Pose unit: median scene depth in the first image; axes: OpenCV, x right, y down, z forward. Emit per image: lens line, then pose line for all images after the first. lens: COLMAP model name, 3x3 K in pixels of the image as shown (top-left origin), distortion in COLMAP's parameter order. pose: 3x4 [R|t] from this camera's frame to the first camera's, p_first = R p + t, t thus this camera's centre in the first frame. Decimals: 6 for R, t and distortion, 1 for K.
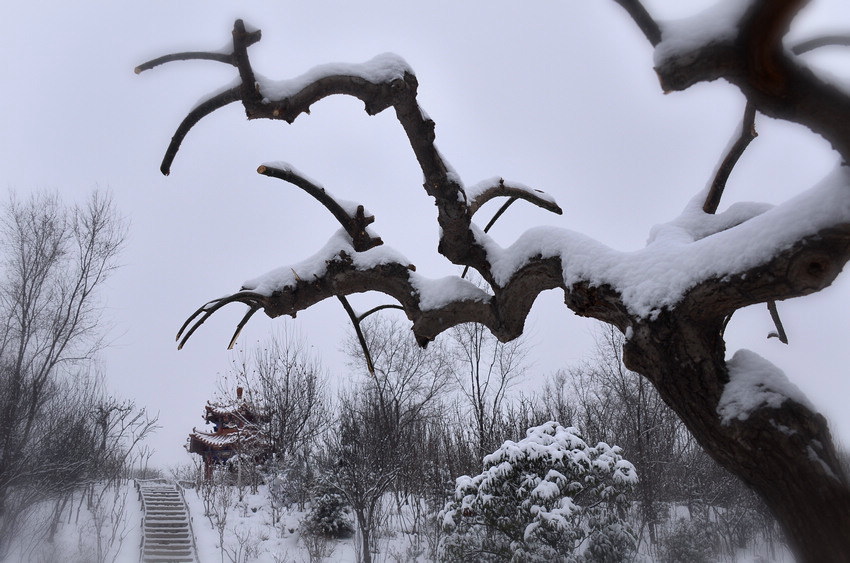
lens RADIAL K [[888.5, 0, 426.0], [0, 888.5, 285.1], [0, 0, 1]] dist [0.012213, 0.000000]
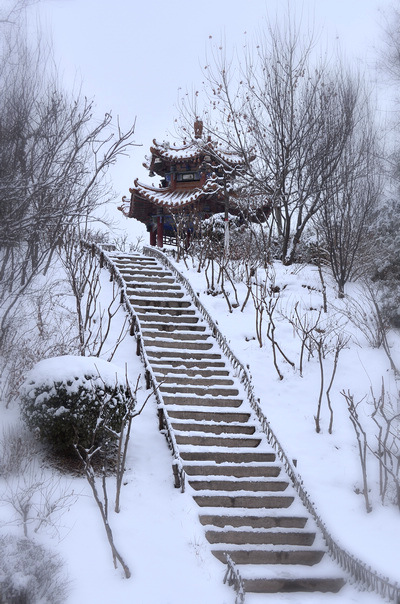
lens RADIAL K [[1179.0, 0, 198.7], [0, 1179.0, 303.3], [0, 0, 1]] dist [0.555935, 0.000000]
pose [[0.989919, 0.029568, -0.138517, -0.353900], [0.002495, 0.974176, 0.225777, 0.201102], [0.141616, -0.223847, 0.964281, 0.512281]]
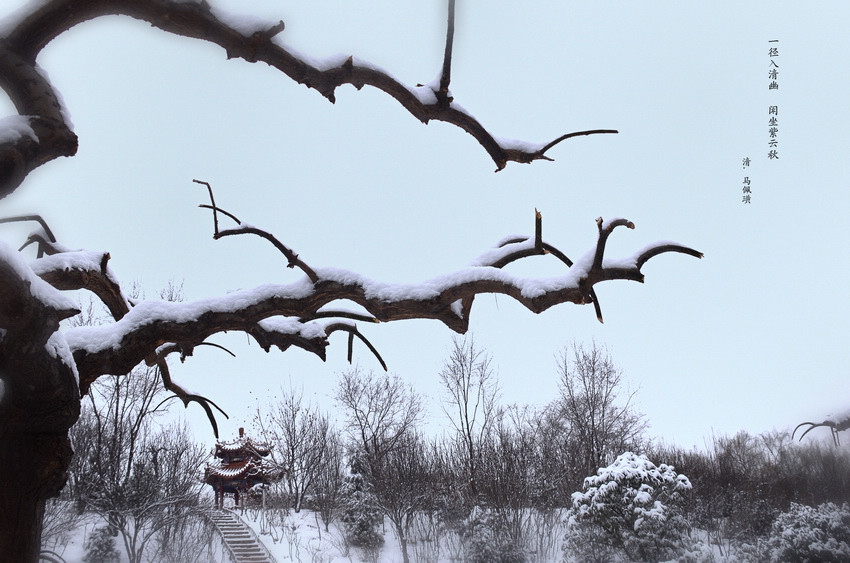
lens RADIAL K [[770.4, 0, 427.7], [0, 770.4, 281.5], [0, 0, 1]] dist [-0.134903, 0.000000]
pose [[0.992027, -0.014632, 0.125175, -0.364136], [0.022138, 0.998025, -0.058783, -0.067885], [-0.124067, 0.061085, 0.990392, -0.245692]]
